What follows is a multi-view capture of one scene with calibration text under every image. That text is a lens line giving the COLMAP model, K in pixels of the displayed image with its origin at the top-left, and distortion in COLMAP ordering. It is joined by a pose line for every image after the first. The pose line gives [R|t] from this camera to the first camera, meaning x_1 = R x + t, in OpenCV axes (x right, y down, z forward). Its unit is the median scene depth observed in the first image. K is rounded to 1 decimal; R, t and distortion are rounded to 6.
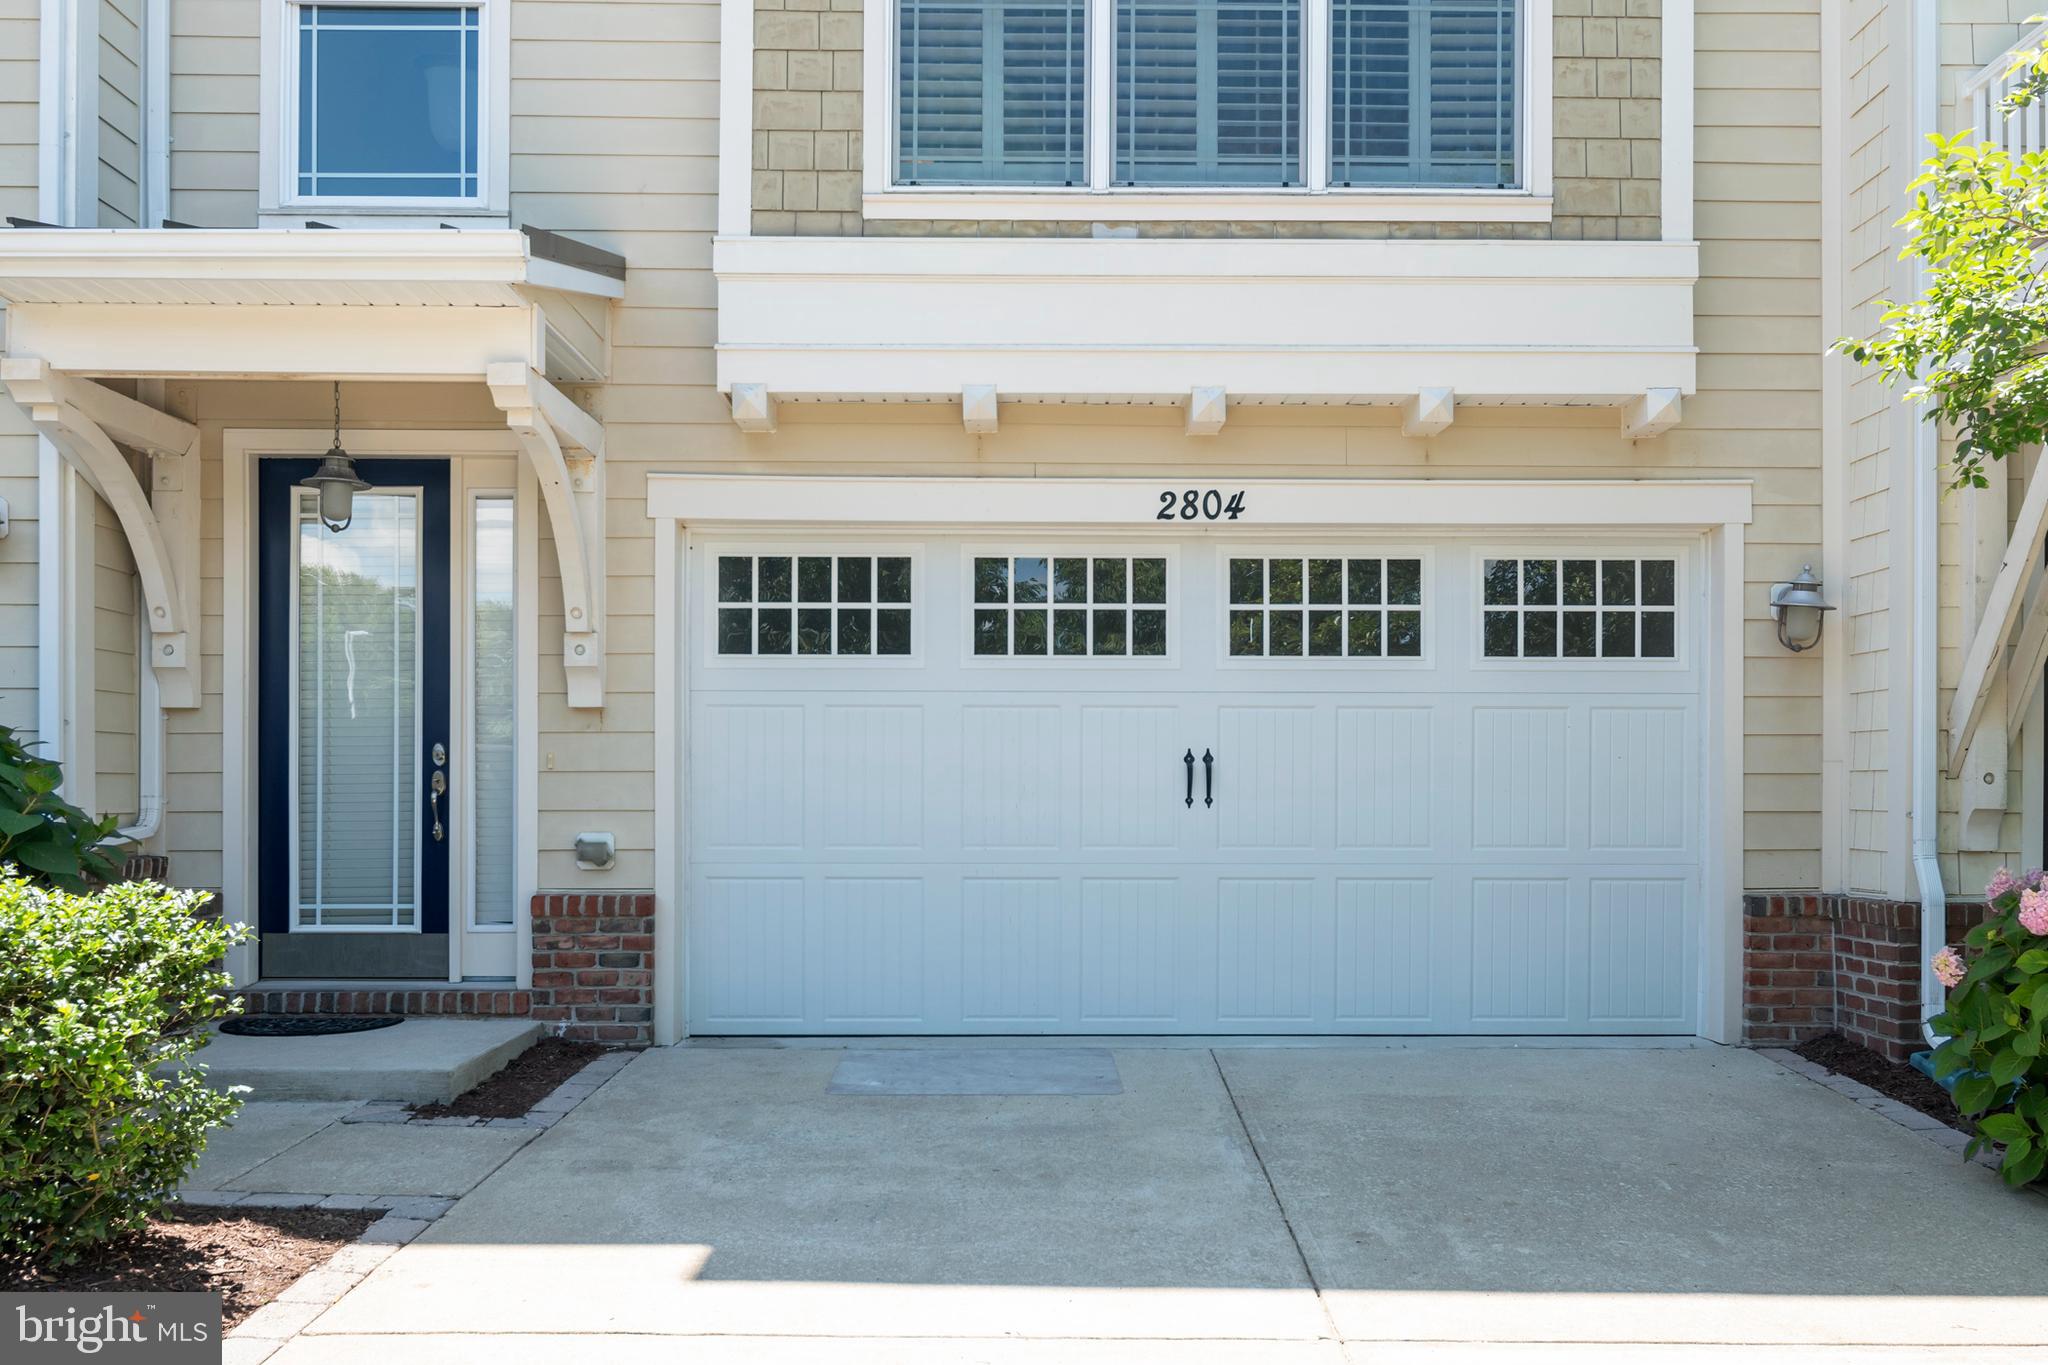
lens RADIAL K [[1688.9, 0, 1037.8], [0, 1688.9, 777.6], [0, 0, 1]] dist [-0.001925, -0.002186]
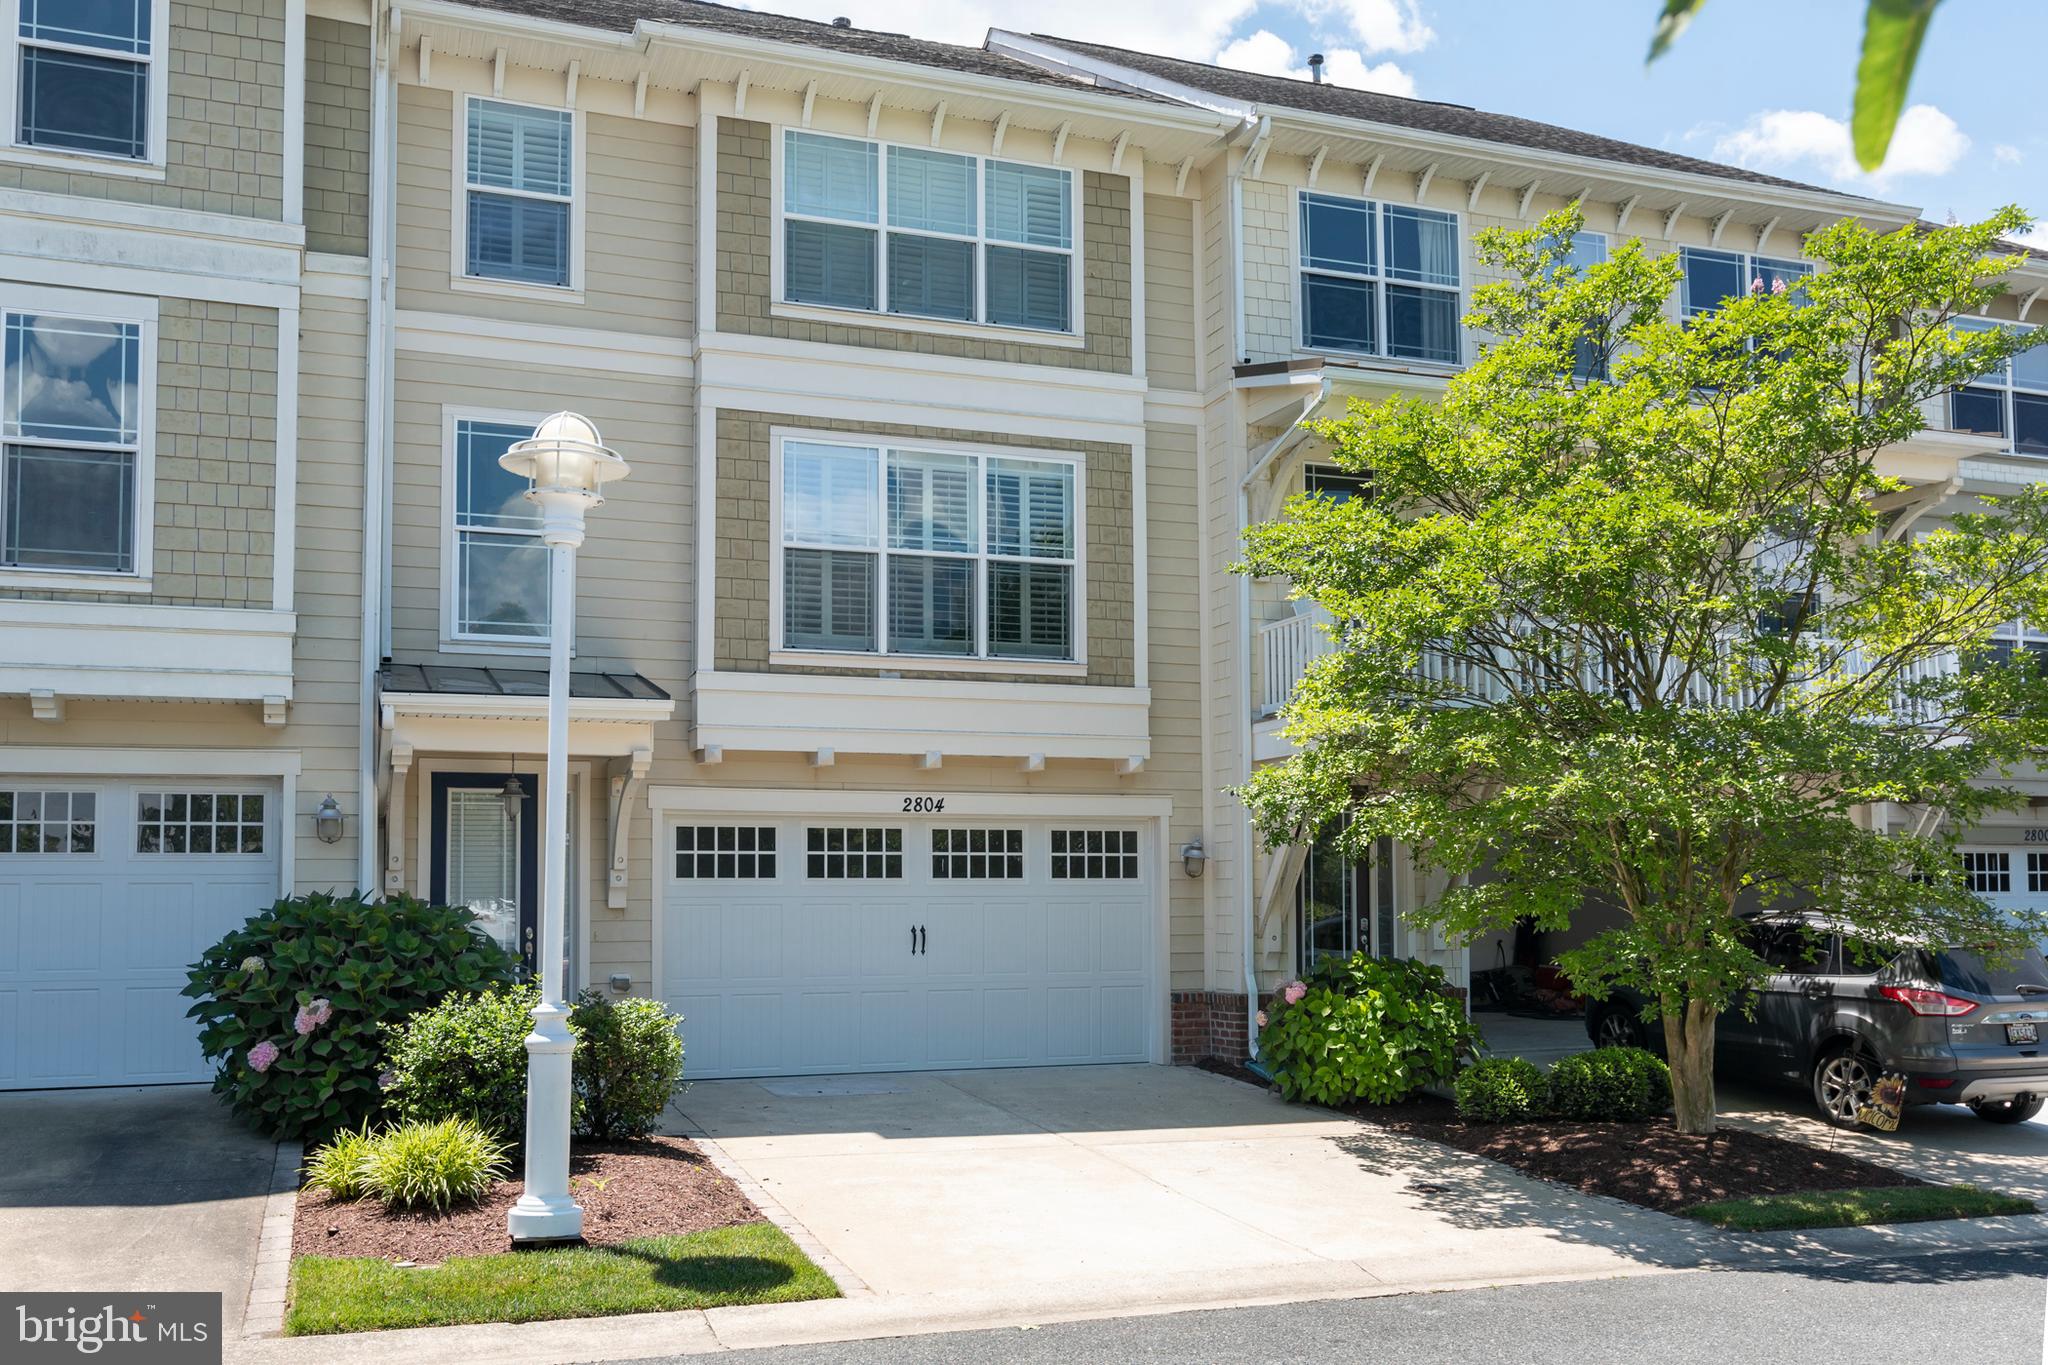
lens RADIAL K [[1688.9, 0, 920.0], [0, 1688.9, 823.1], [0, 0, 1]] dist [-0.001925, -0.002186]
pose [[0.953552, 0.007362, 0.301138, -0.517664], [0.005760, 0.999073, -0.042664, -0.054215], [-0.301173, 0.042417, 0.952626, -0.922635]]
